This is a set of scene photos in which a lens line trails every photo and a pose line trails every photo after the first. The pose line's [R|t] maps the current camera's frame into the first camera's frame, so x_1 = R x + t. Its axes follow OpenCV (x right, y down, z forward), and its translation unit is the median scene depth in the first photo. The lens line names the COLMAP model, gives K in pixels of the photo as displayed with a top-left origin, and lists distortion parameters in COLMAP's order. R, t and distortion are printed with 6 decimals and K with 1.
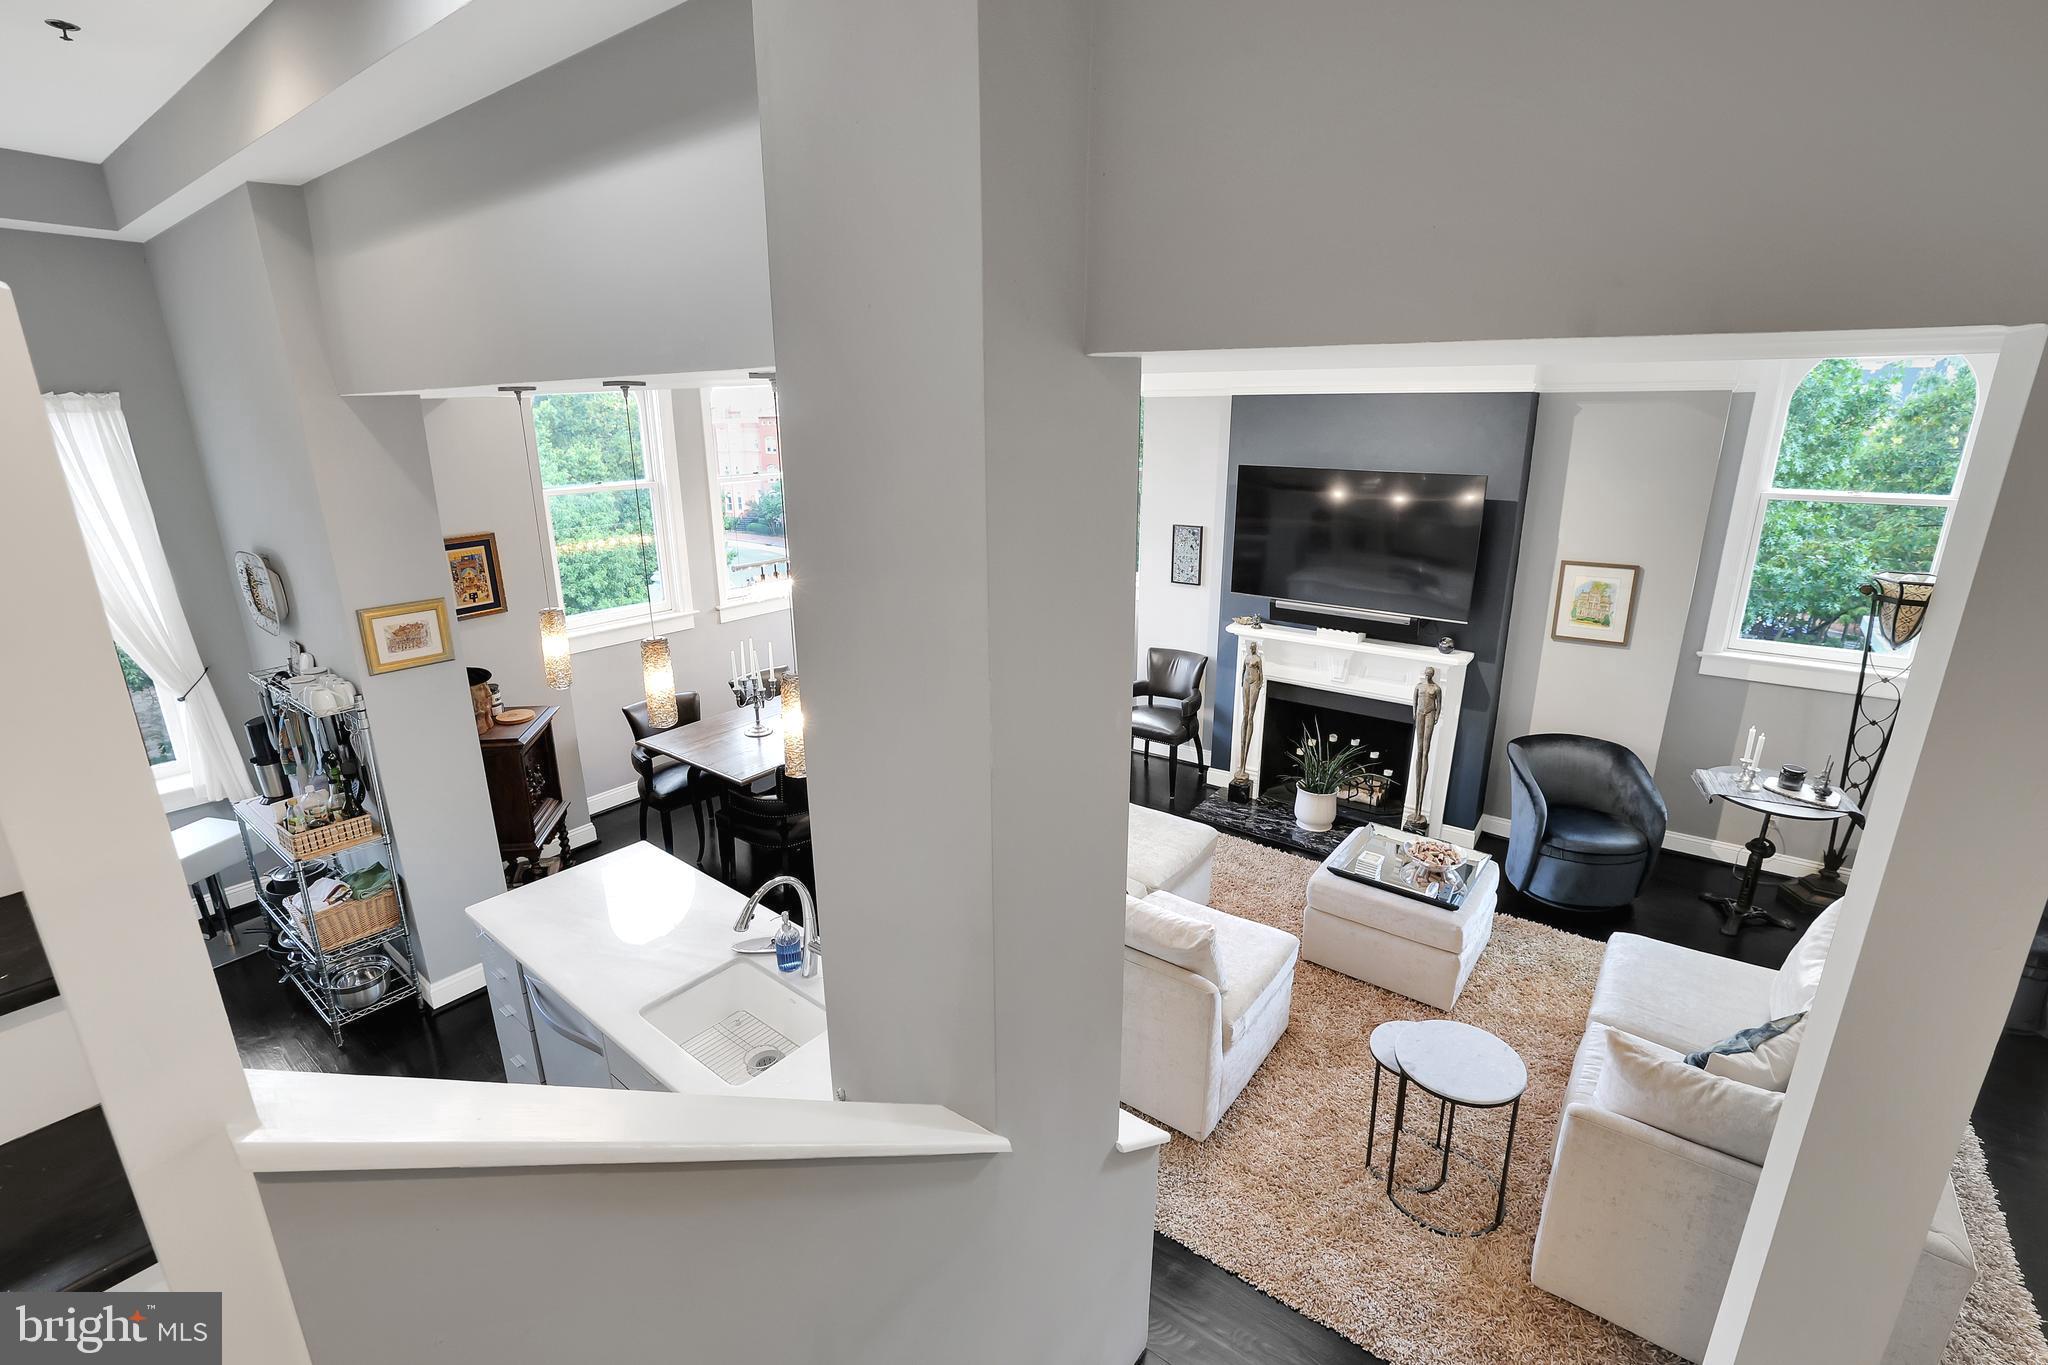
lens RADIAL K [[919.9, 0, 1024.0], [0, 919.9, 682.5], [0, 0, 1]] dist [-0.001511, 0.000145]
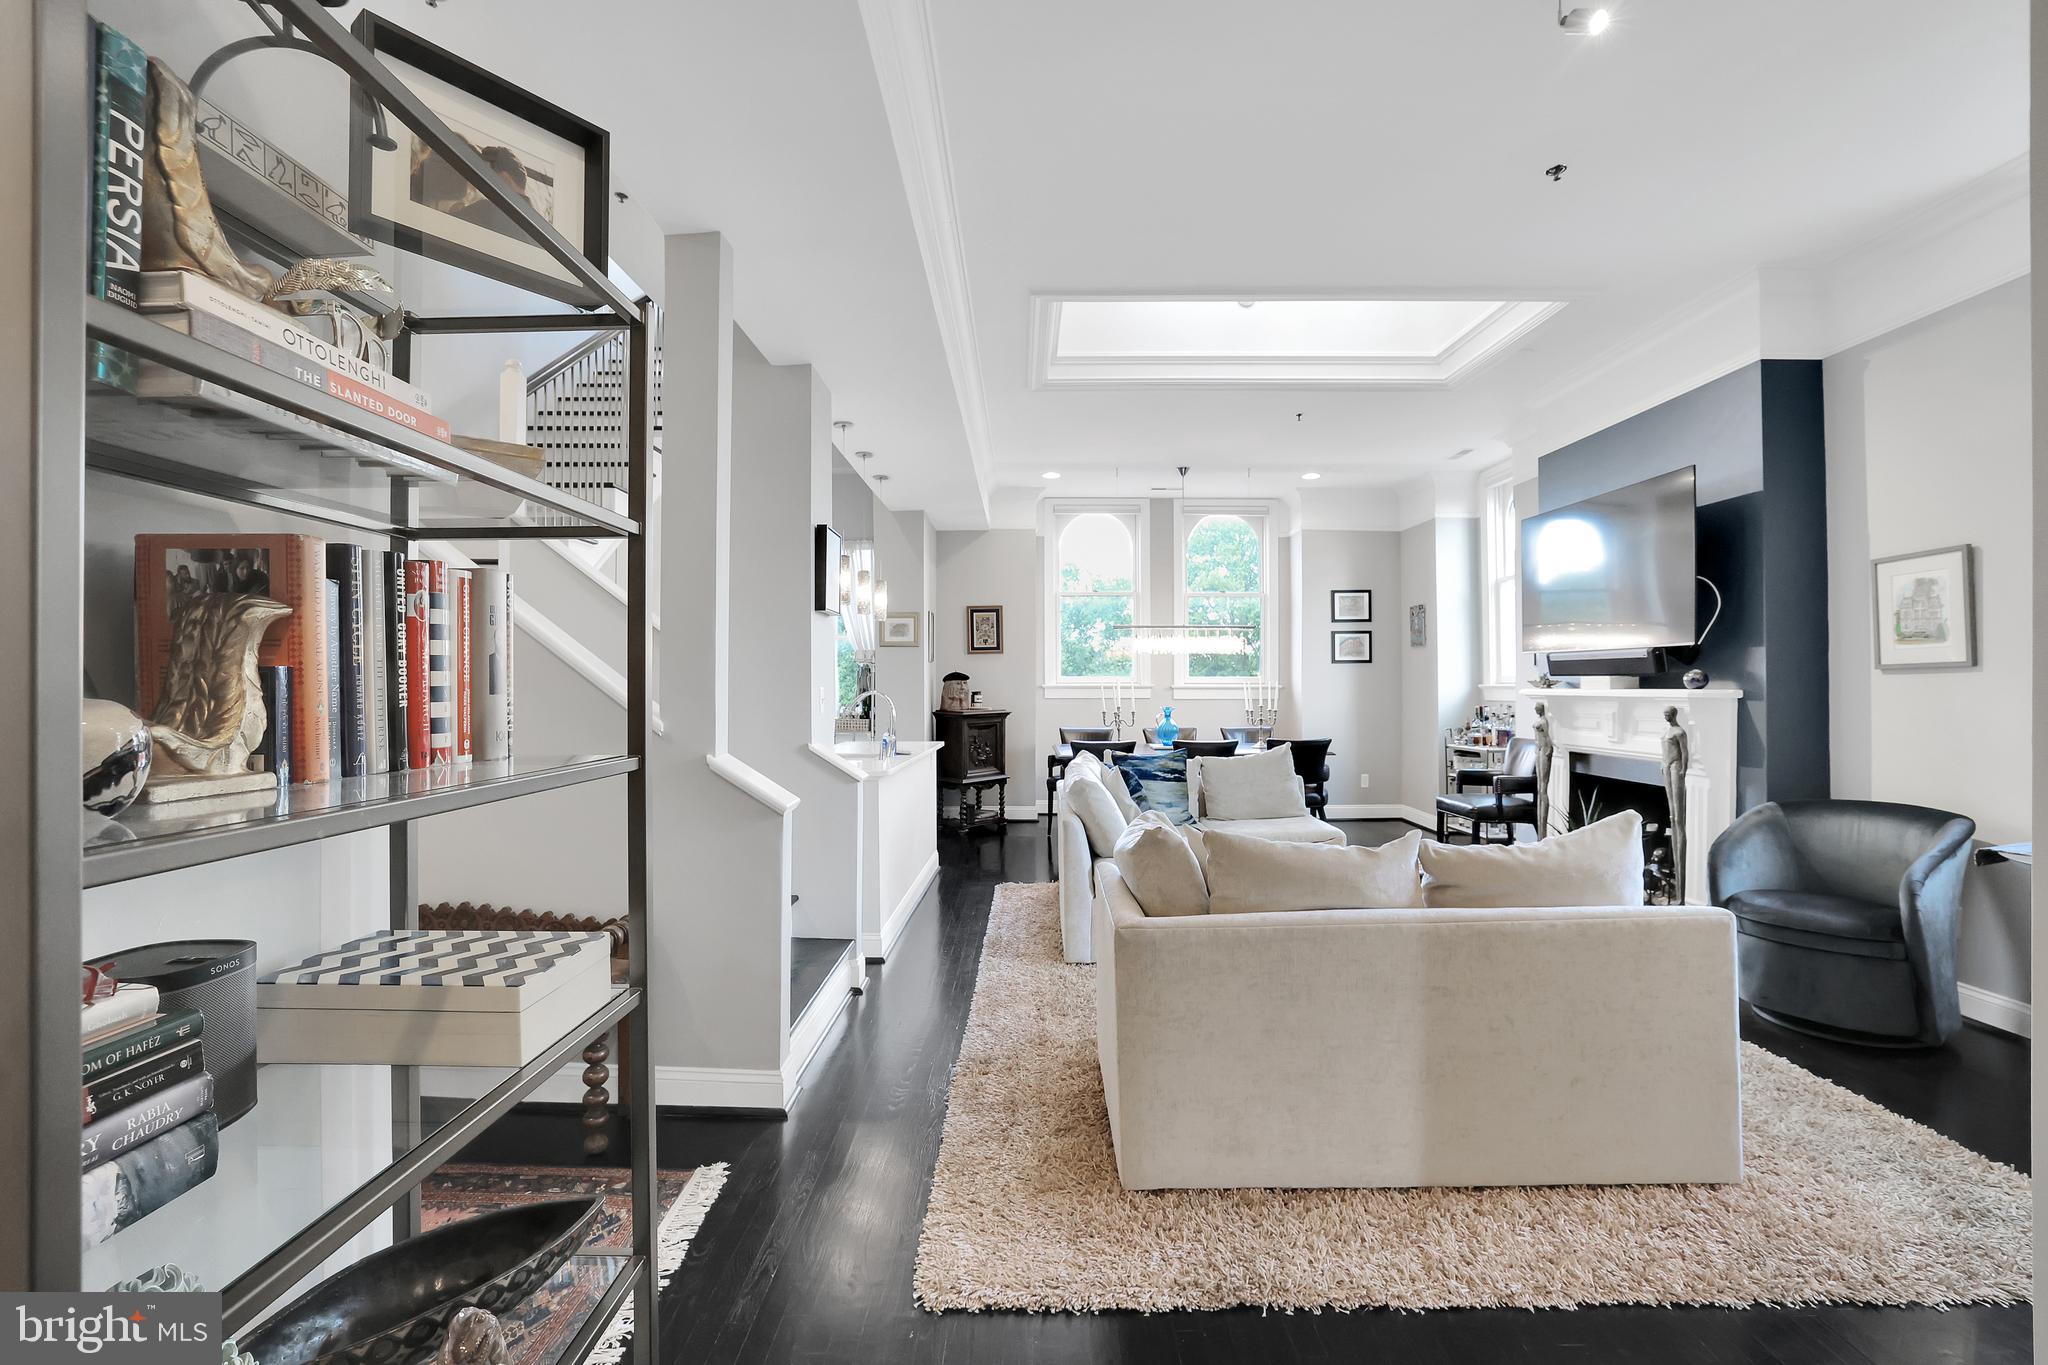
lens RADIAL K [[919.9, 0, 1024.0], [0, 919.9, 682.5], [0, 0, 1]] dist [-0.001511, 0.000145]
pose [[0.610217, 0.006563, -0.792207, 0.668331], [-0.234151, 0.956786, -0.172434, 0.217378], [0.756841, 0.290718, 0.585384, 0.081433]]
